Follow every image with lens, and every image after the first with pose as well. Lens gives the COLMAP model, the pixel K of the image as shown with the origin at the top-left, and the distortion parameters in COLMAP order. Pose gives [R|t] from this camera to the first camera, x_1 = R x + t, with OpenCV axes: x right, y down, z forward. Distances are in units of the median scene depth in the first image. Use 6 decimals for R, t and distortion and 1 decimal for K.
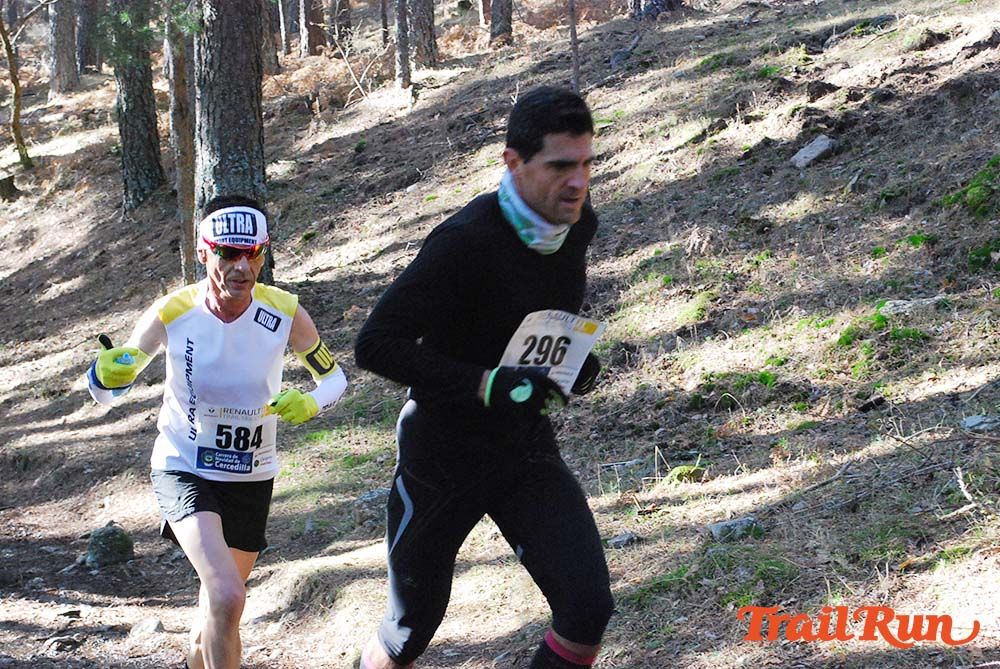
lens RADIAL K [[1847.4, 0, 499.4], [0, 1847.4, 334.2], [0, 0, 1]] dist [0.012236, 0.057682]
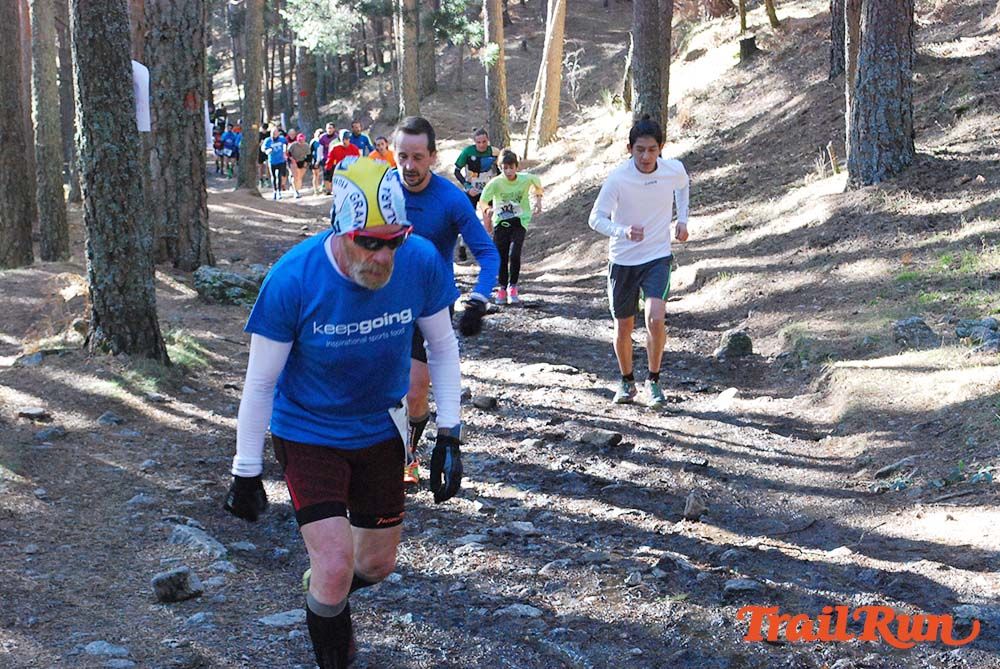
lens RADIAL K [[1815.4, 0, 500.0], [0, 1815.4, 335.3], [0, 0, 1]] dist [0.009354, 0.060536]
pose [[0.910815, 0.090420, -0.402790, 0.128834], [-0.052447, 0.993157, 0.104352, -0.017870], [0.409470, -0.073921, 0.909324, -0.227527]]
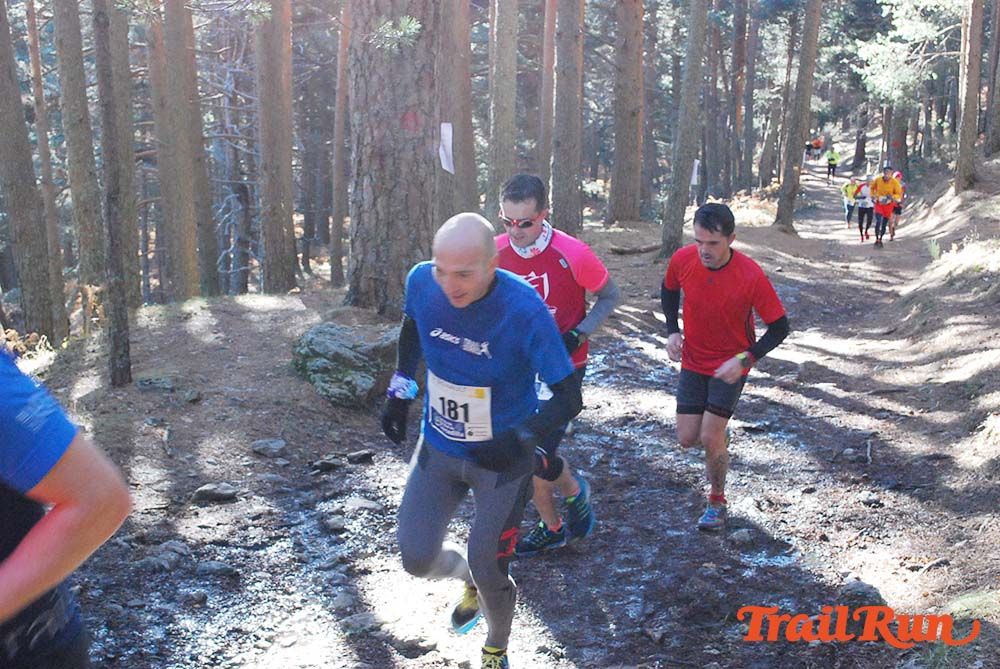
lens RADIAL K [[1345.3, 0, 500.8], [0, 1345.3, 336.2], [0, 0, 1]] dist [-0.032249, 0.041887]
pose [[0.625980, 0.195069, -0.755048, 0.059969], [-0.117640, 0.980751, 0.155849, -0.042762], [0.770915, -0.008734, 0.636878, 0.402400]]
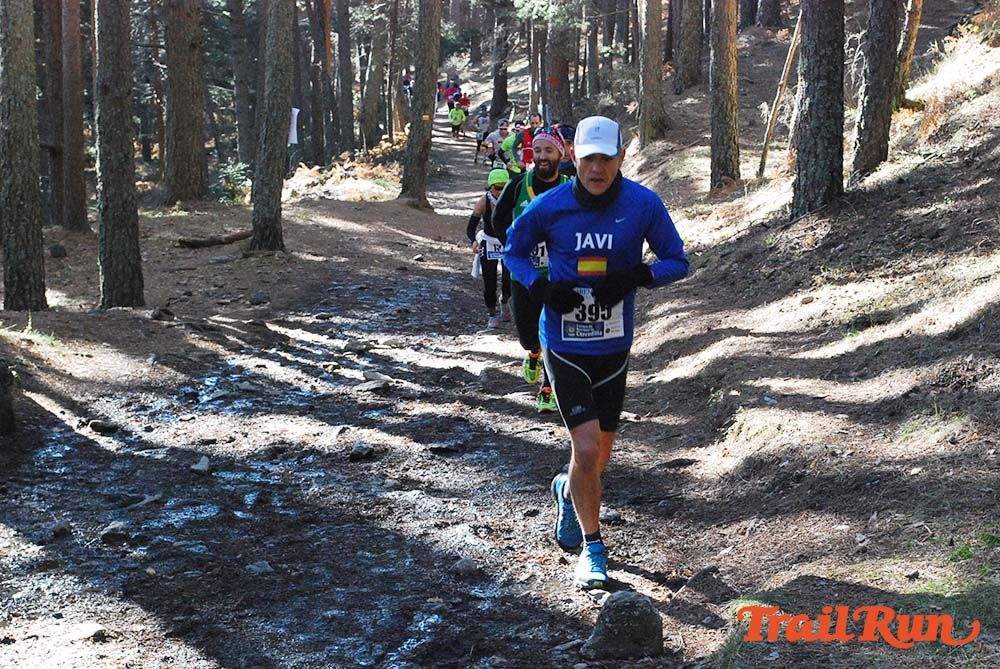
lens RADIAL K [[2010.1, 0, 500.6], [0, 2010.1, 336.4], [0, 0, 1]] dist [0.032770, -0.016420]
pose [[0.808266, 0.138688, -0.572252, 0.091786], [-0.093166, 0.989745, 0.108279, -0.035675], [0.581400, -0.034204, 0.812898, 0.317052]]
